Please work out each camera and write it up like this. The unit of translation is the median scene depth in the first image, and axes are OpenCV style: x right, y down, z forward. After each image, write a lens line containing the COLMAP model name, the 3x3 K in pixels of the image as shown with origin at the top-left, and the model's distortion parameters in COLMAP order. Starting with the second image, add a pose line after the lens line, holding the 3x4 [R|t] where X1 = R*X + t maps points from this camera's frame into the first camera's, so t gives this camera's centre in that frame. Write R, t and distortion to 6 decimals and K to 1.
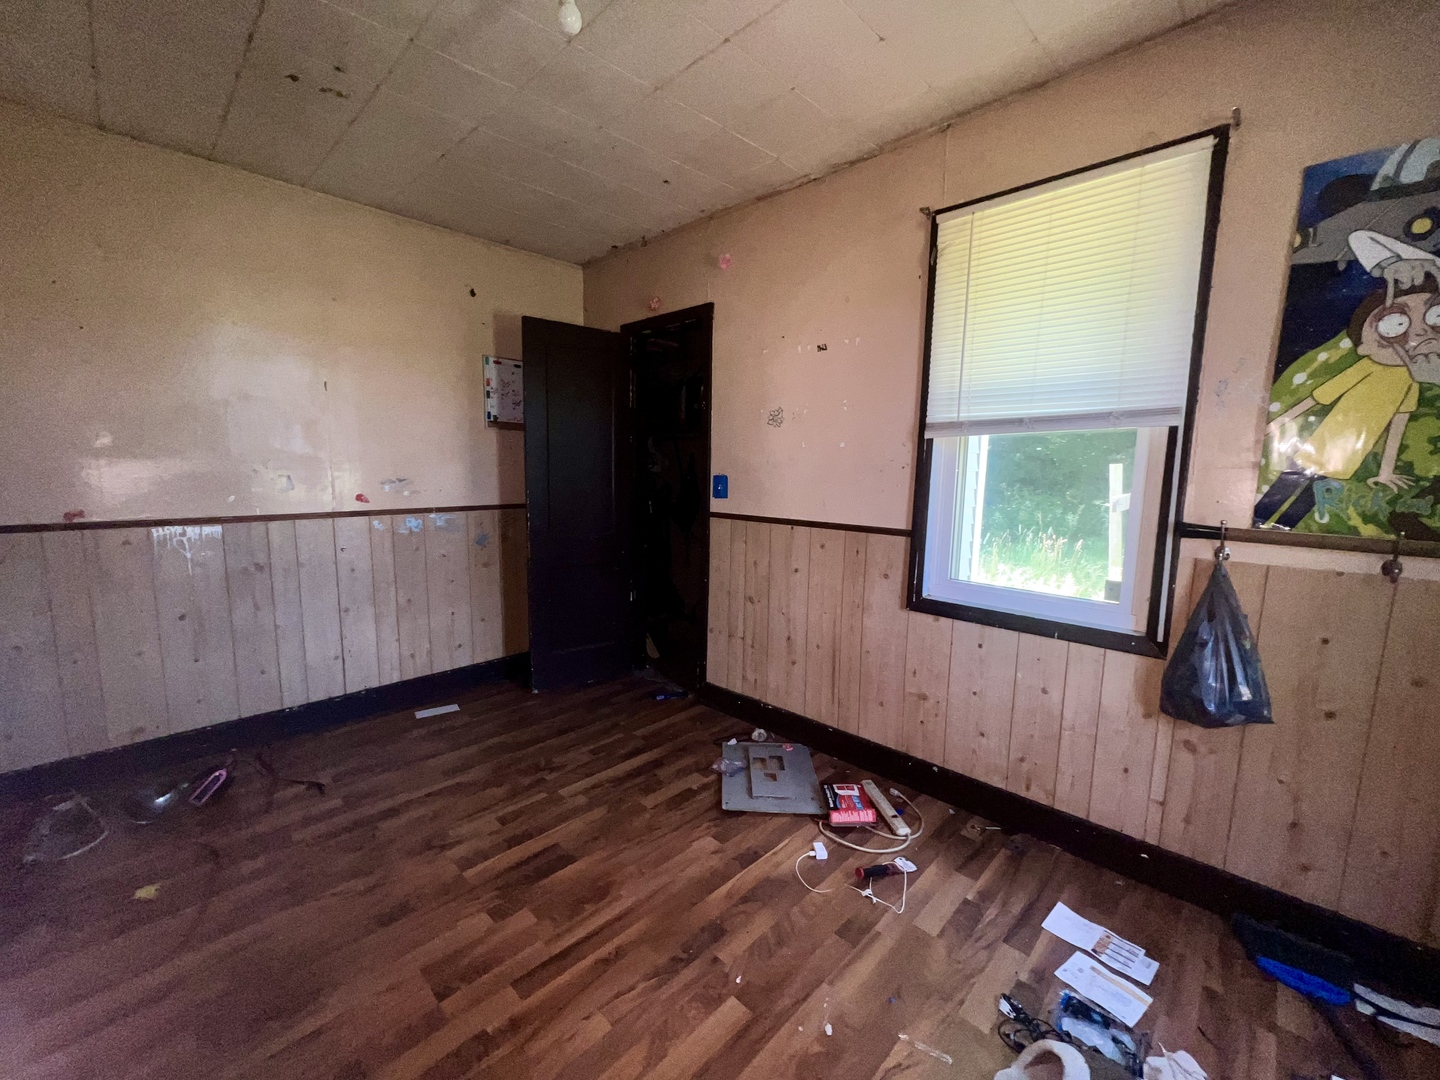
lens RADIAL K [[575.2, 0, 721.8], [0, 575.2, 538.2], [0, 0, 1]] dist [0.000301, 0.000162]
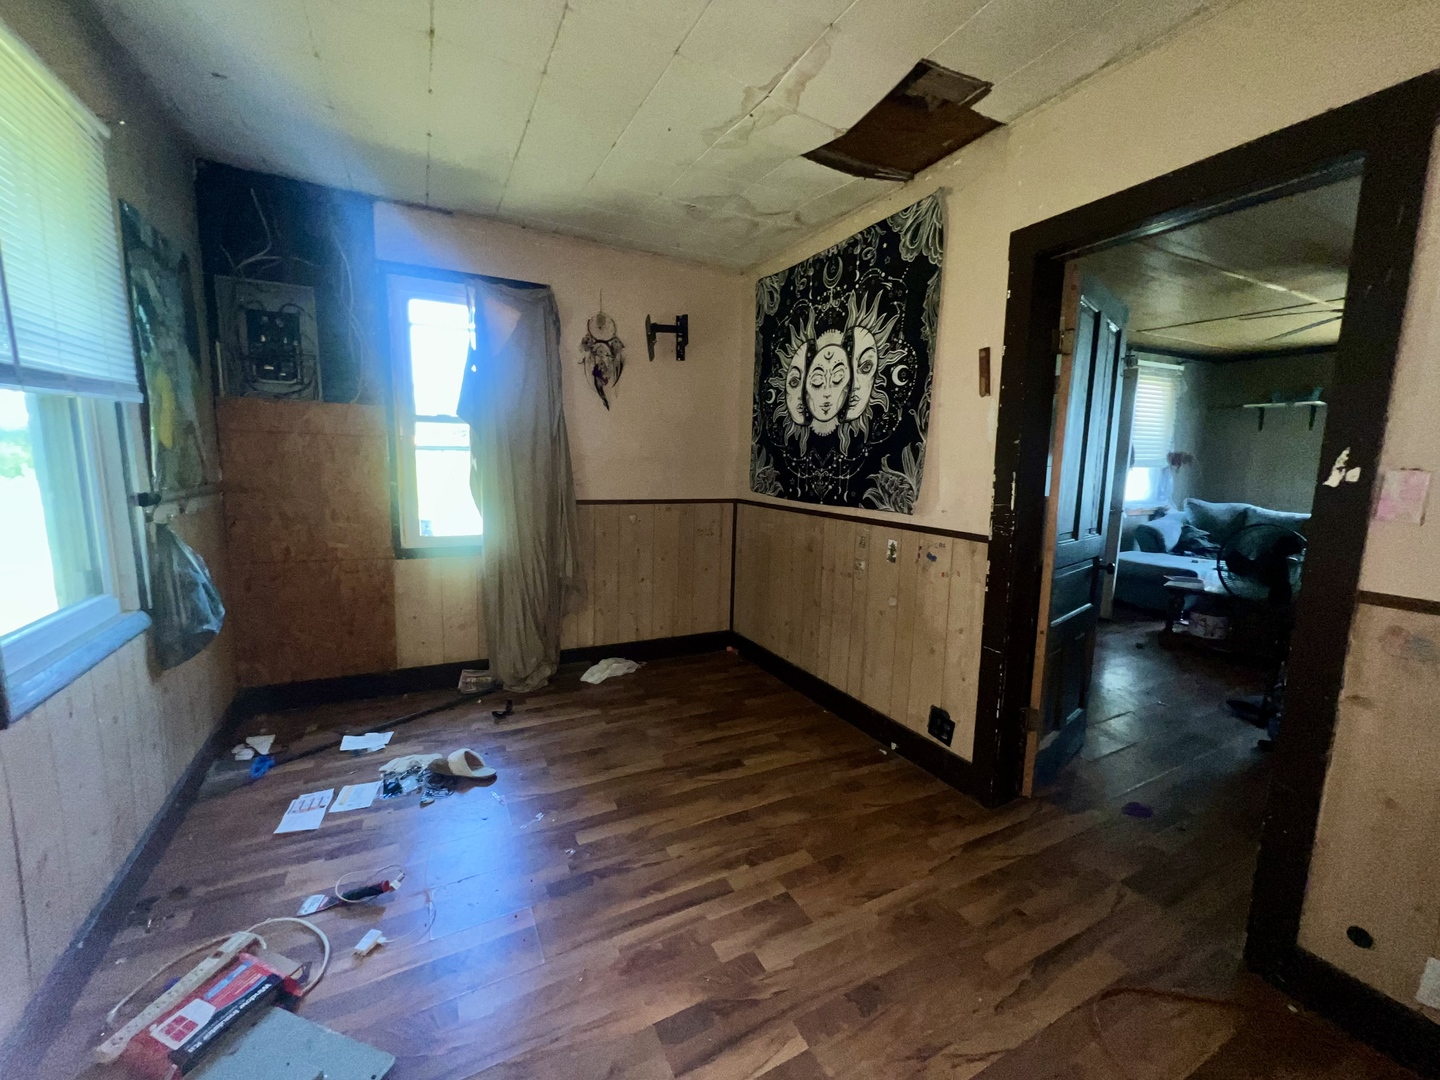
lens RADIAL K [[575.2, 0, 718.3], [0, 575.2, 537.5], [0, 0, 1]] dist [0.000301, 0.000162]
pose [[-0.945355, -0.079619, 0.316172, -0.587336], [0.007717, 0.963989, 0.265829, -0.235891], [-0.325951, 0.253743, -0.910698, 1.715884]]
